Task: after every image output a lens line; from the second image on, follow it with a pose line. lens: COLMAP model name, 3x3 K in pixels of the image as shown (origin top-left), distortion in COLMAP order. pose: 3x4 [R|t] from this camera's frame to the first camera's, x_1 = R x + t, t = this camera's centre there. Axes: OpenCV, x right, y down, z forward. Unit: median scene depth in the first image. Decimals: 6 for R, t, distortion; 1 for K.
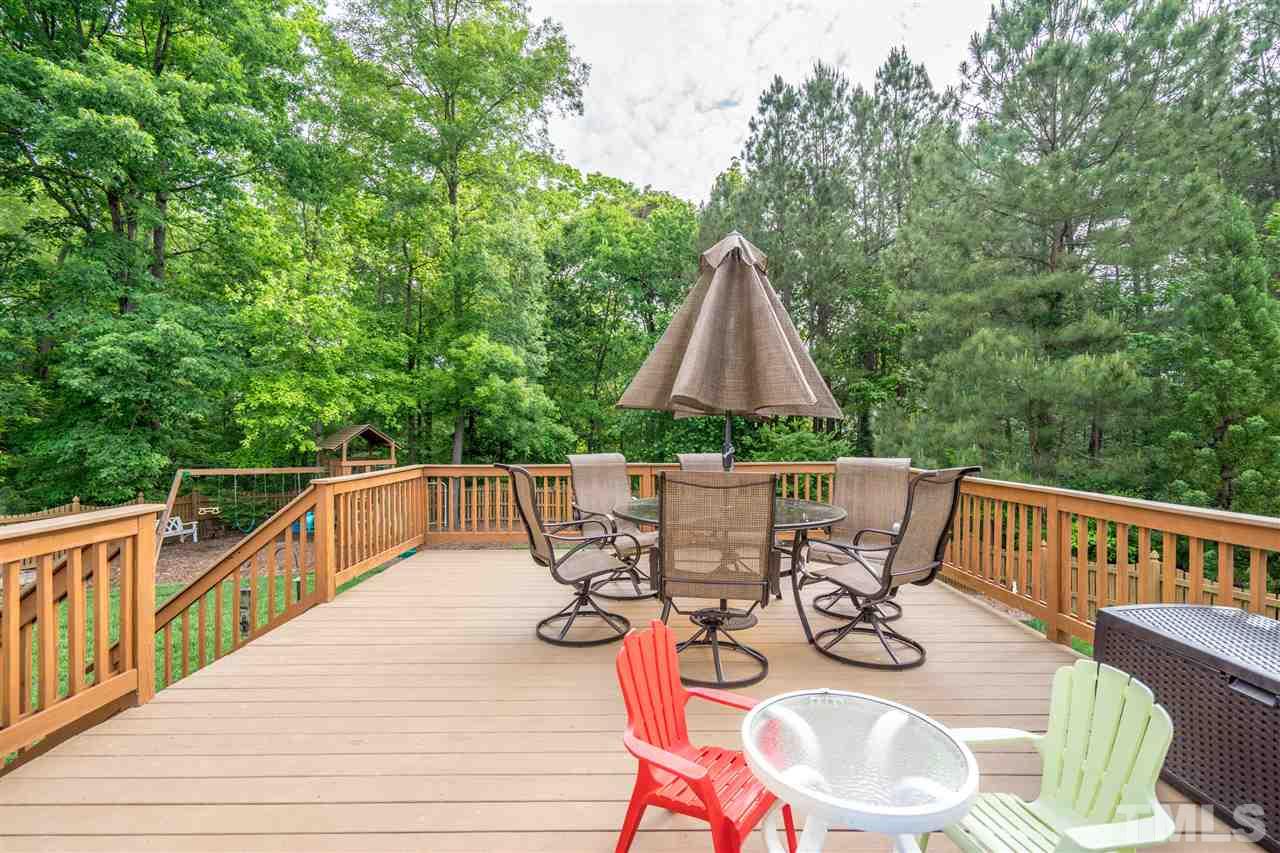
lens RADIAL K [[572.4, 0, 637.2], [0, 572.4, 430.9], [0, 0, 1]] dist [-0.000369, 0.000119]
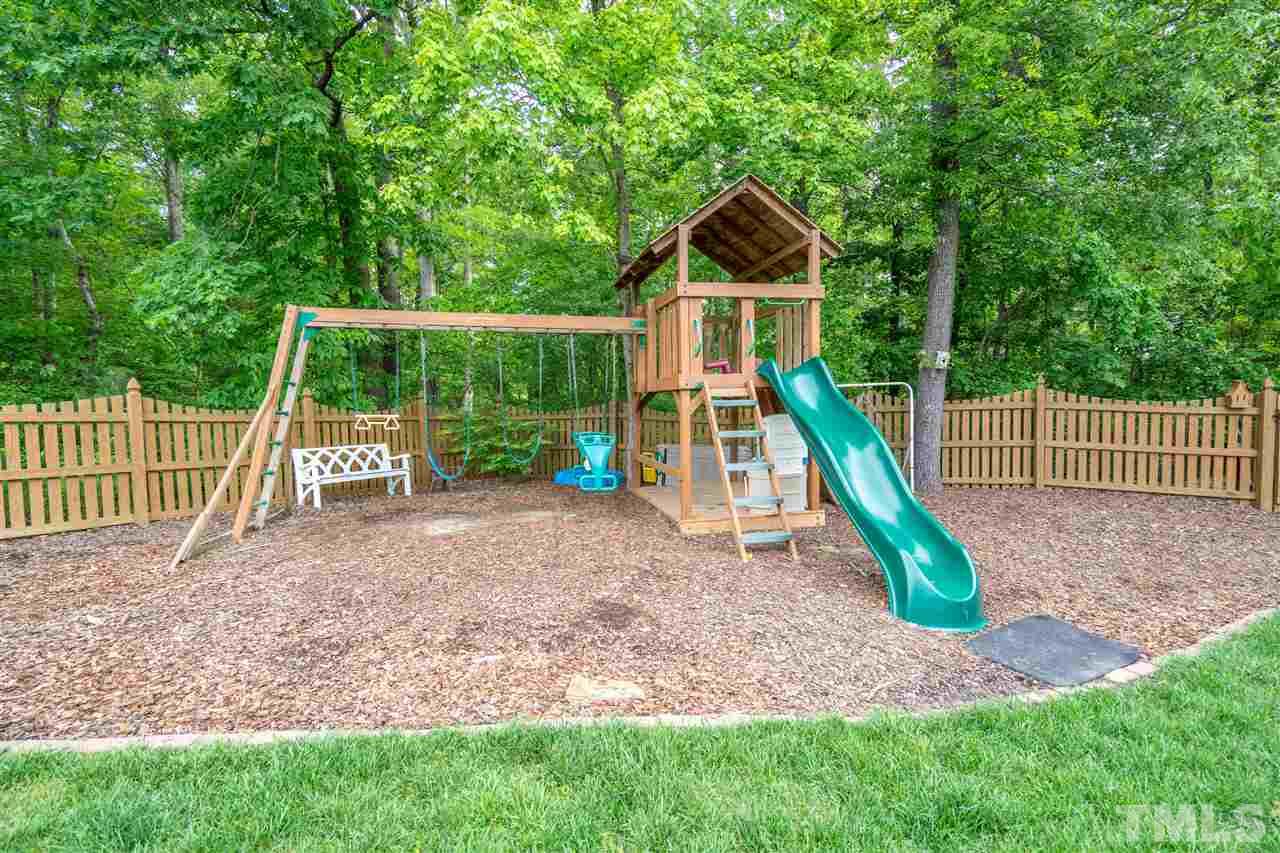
lens RADIAL K [[572.4, 0, 639.0], [0, 572.4, 430.0], [0, 0, 1]] dist [-0.000369, 0.000119]
pose [[0.869206, 0.015425, -0.494209, -0.358782], [0.016250, 0.998082, 0.059732, 0.112148], [0.494183, -0.059951, 0.867289, 0.675868]]
